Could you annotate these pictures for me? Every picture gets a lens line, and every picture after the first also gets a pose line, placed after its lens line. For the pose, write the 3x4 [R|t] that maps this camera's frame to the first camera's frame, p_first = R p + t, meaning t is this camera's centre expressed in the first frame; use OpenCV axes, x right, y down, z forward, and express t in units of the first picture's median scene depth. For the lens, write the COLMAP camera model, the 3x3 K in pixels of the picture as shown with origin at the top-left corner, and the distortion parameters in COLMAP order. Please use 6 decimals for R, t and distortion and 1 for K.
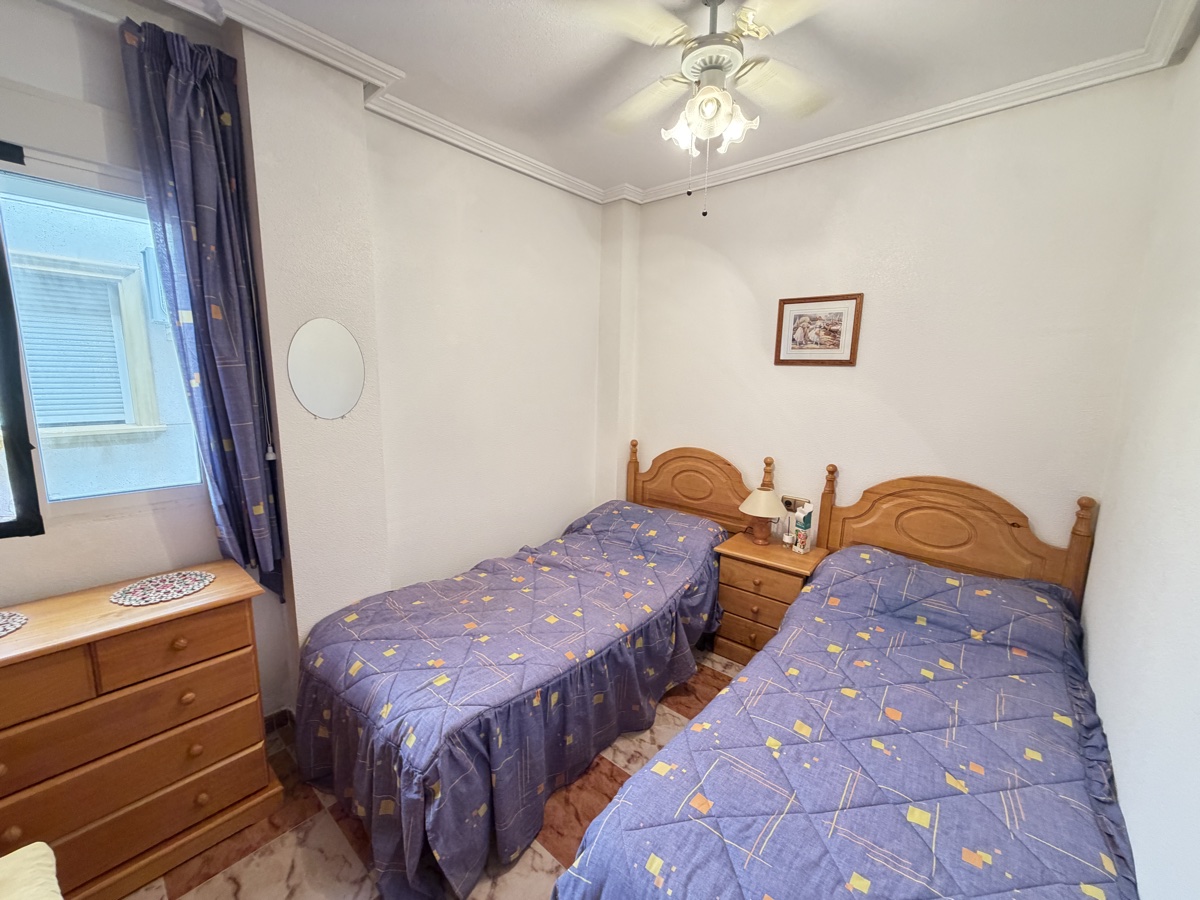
lens RADIAL K [[478.7, 0, 590.9], [0, 478.7, 455.2], [0, 0, 1]] dist [0.001141, 0.000357]
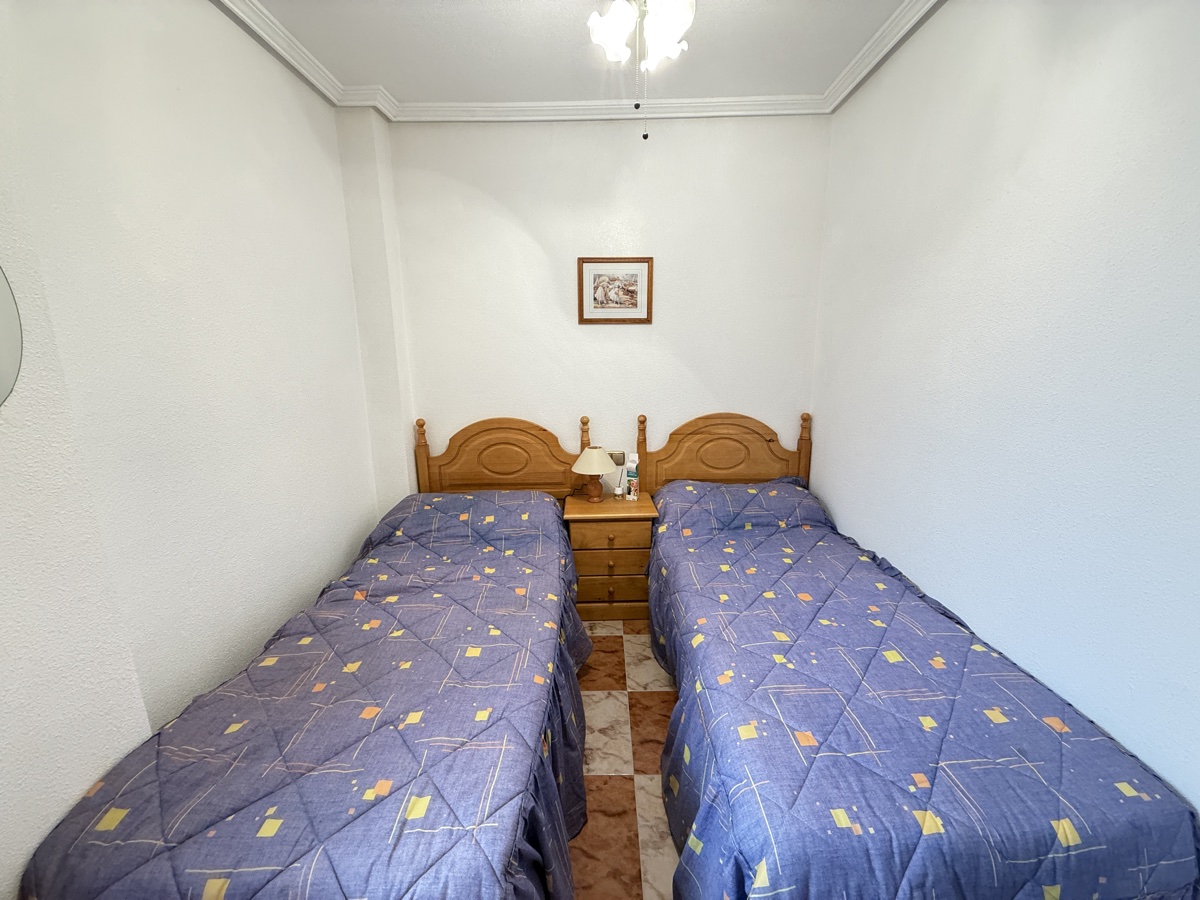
lens RADIAL K [[478.7, 0, 593.0], [0, 478.7, 455.2], [0, 0, 1]] dist [0.001141, 0.000357]
pose [[0.753067, -0.164586, 0.637025, -0.321547], [0.138789, 0.986158, 0.090720, -0.005680], [-0.643139, 0.020094, 0.765486, 0.252884]]
